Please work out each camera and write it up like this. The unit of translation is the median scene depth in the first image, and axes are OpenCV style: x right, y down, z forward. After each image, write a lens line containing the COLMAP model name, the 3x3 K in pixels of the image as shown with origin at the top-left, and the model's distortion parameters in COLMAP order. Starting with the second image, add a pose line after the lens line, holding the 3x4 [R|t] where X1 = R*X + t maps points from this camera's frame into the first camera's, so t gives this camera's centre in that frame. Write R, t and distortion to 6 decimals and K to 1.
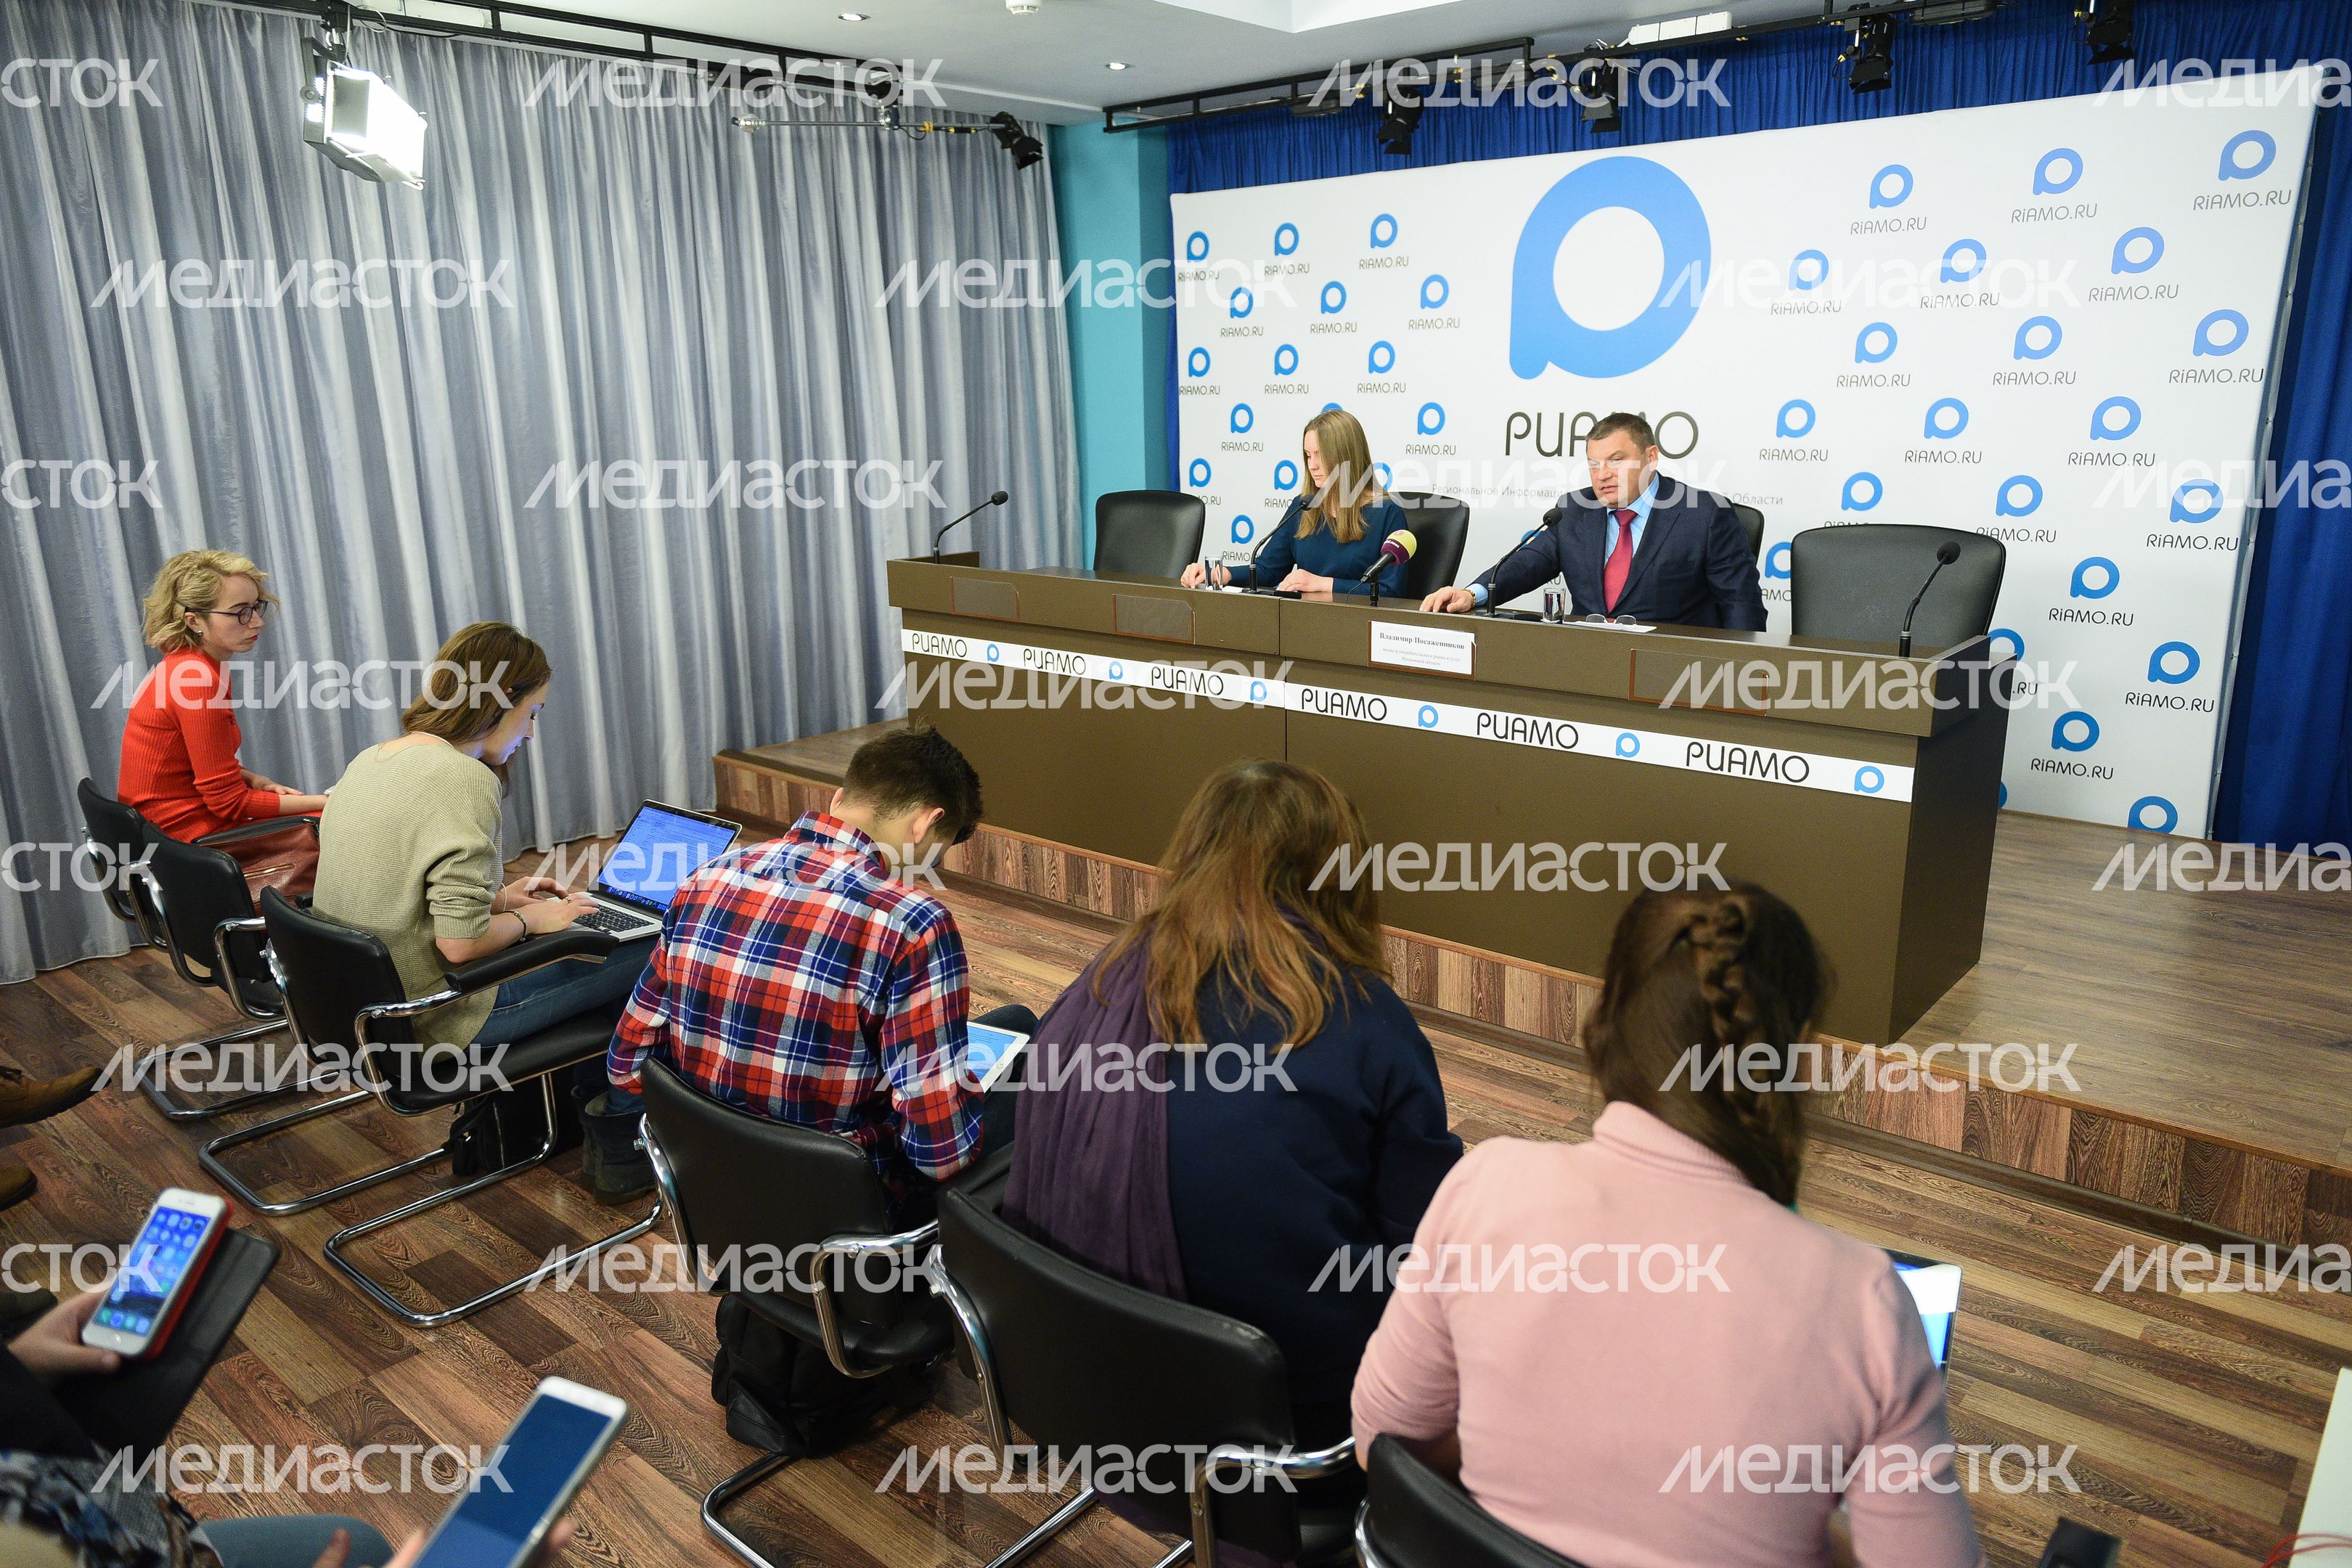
lens RADIAL K [[1585.2, 0, 1176.0], [0, 1585.2, 784.0], [0, 0, 1]] dist [0.008813, -0.001303]
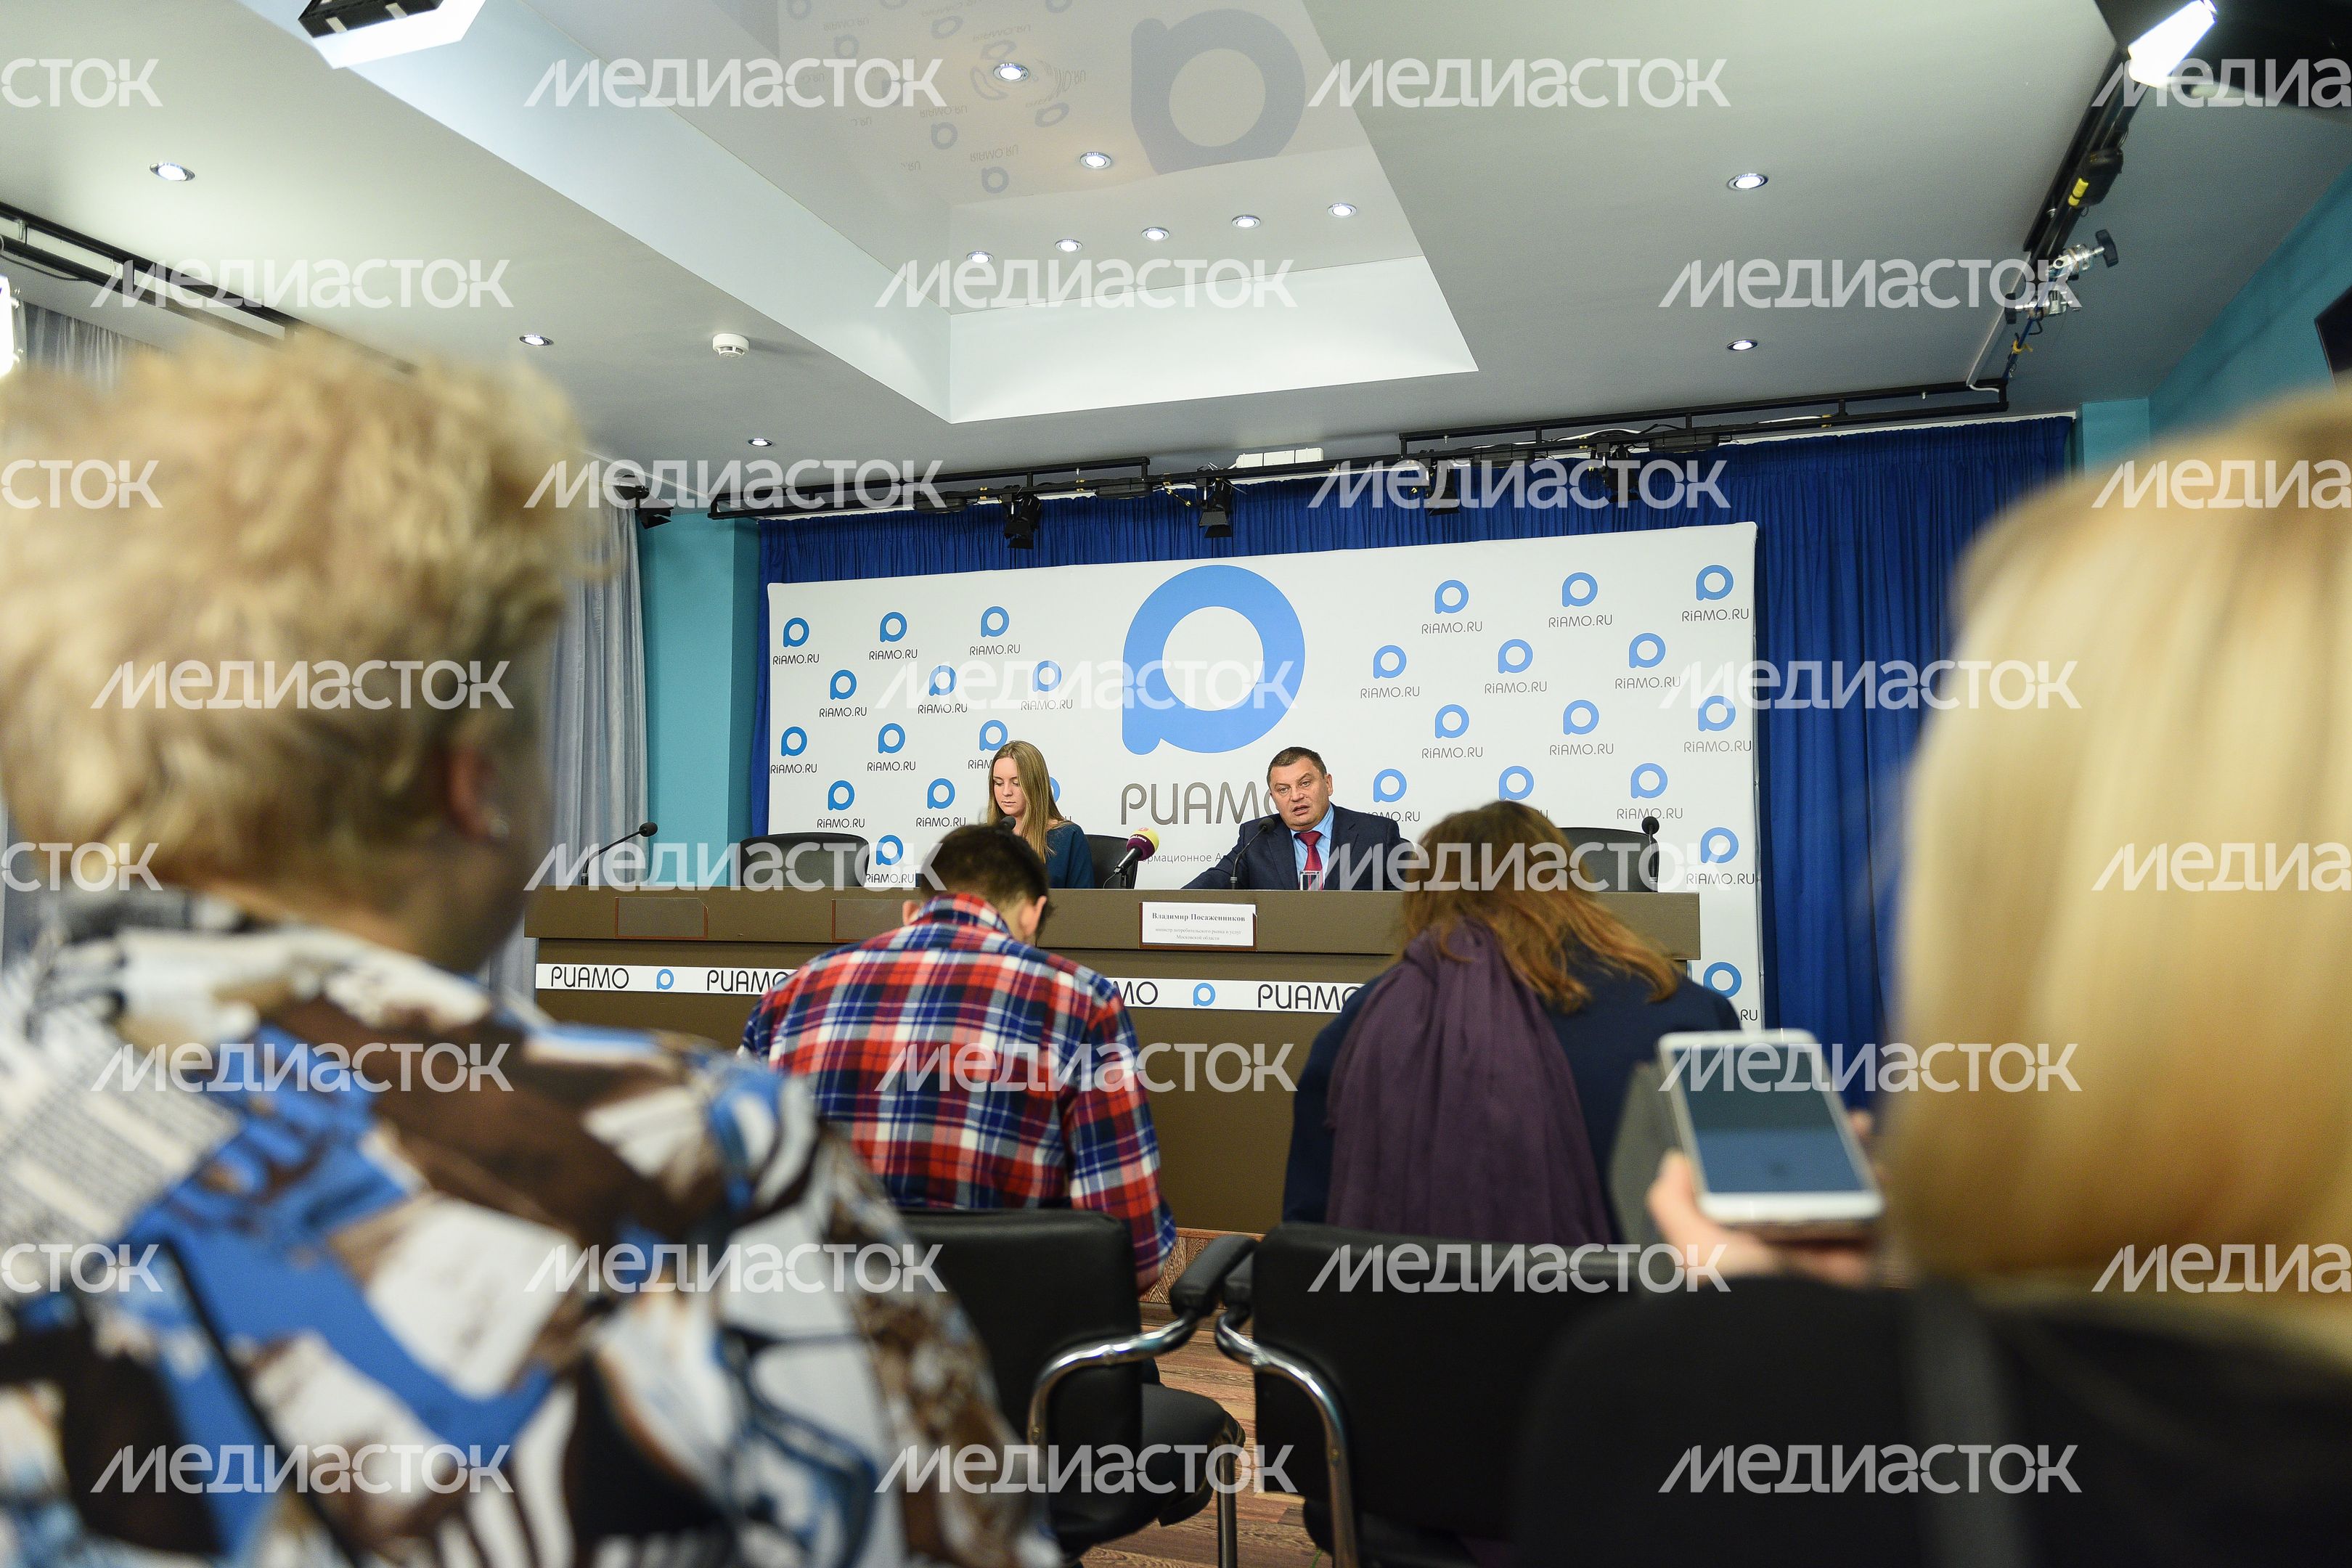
lens RADIAL K [[1585.2, 0, 1176.0], [0, 1585.2, 784.0], [0, 0, 1]] dist [0.008813, -0.001303]
pose [[0.925816, 0.043615, 0.375449, -0.183305], [0.075505, 0.951958, -0.296773, 0.097018], [-0.370356, 0.303106, 0.878045, 0.066579]]
